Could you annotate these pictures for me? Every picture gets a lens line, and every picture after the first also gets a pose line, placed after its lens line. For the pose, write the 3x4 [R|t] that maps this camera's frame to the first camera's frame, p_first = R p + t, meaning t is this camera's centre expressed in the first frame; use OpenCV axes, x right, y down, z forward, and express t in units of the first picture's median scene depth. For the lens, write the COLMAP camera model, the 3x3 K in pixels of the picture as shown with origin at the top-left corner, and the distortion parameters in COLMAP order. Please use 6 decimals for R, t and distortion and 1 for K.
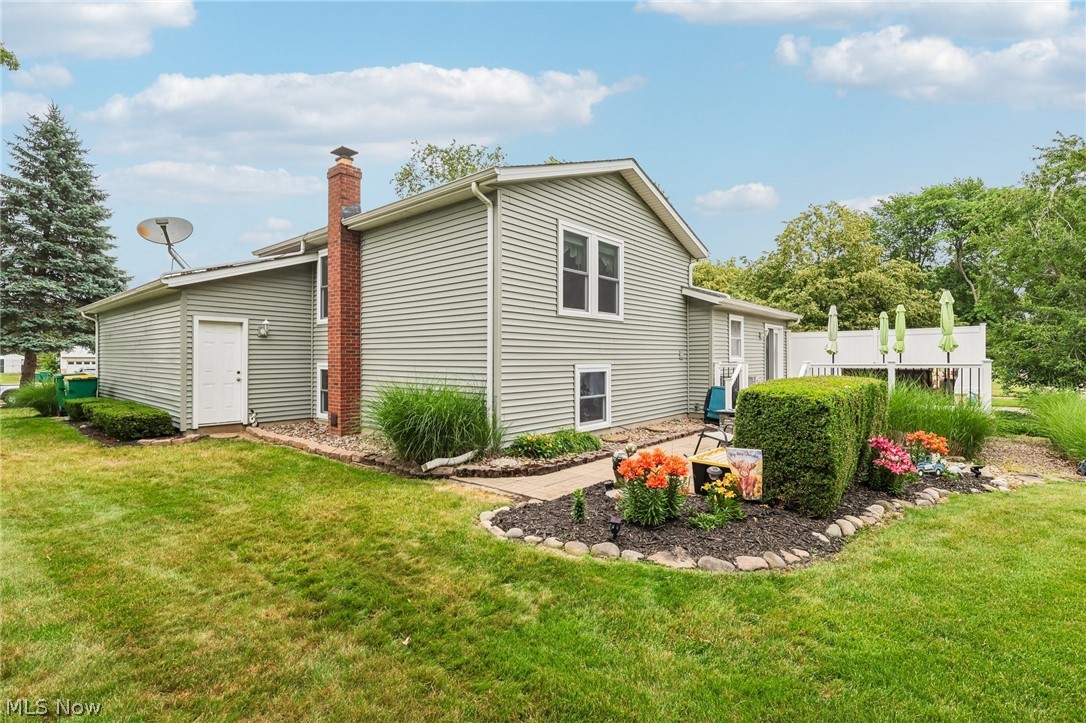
lens RADIAL K [[499.6, 0, 543.0], [0, 499.6, 361.5], [0, 0, 1]] dist [0.000792, 0.000071]
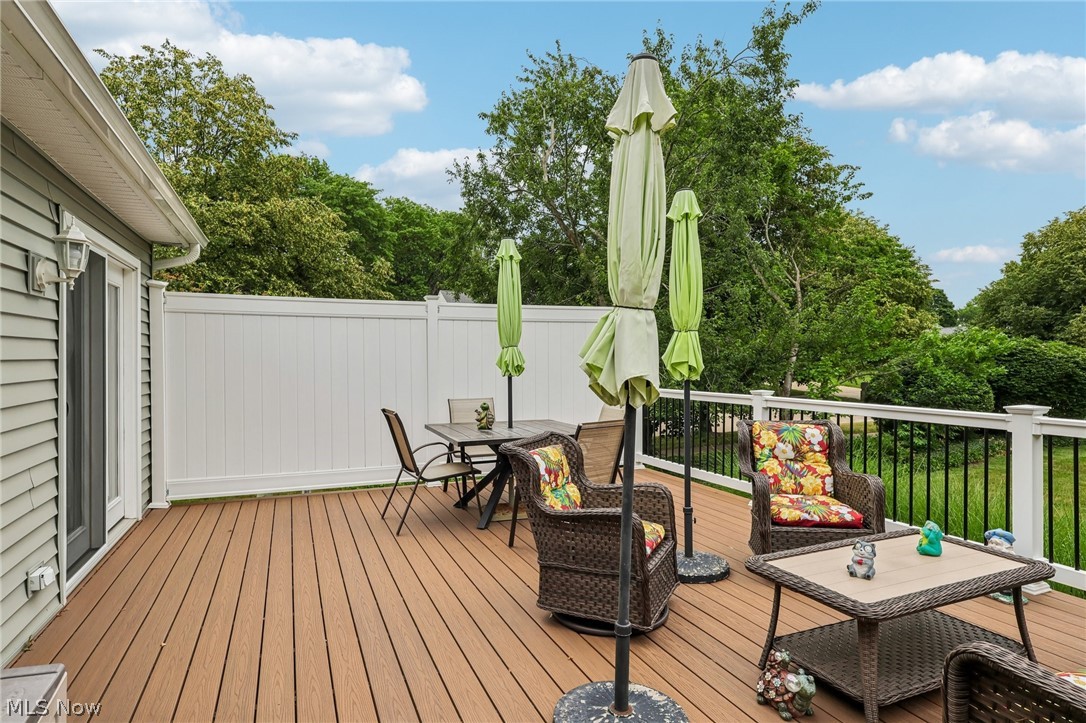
lens RADIAL K [[627.9, 0, 543.0], [0, 627.9, 361.5], [0, 0, 1]] dist [-0.007473, -0.001705]
pose [[0.459493, 0.000498, 0.888181, 0.363654], [0.006467, 0.999971, -0.003906, -0.023764], [-0.888158, 0.007539, 0.459477, 0.834755]]
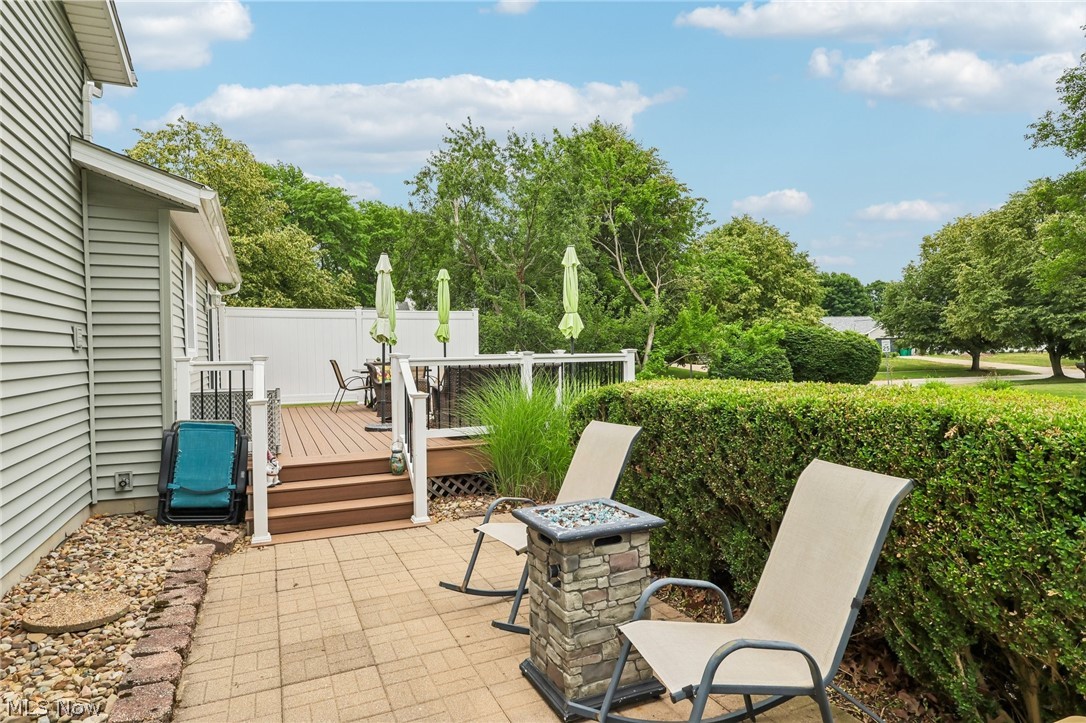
lens RADIAL K [[610.0, 0, 543.0], [0, 610.0, 361.5], [0, 0, 1]] dist [0.026993, 0.000539]
pose [[0.425680, -0.012862, 0.904783, 0.030191], [0.014725, 0.999865, 0.007285, 0.003891], [-0.904754, 0.010222, 0.425812, 0.481840]]
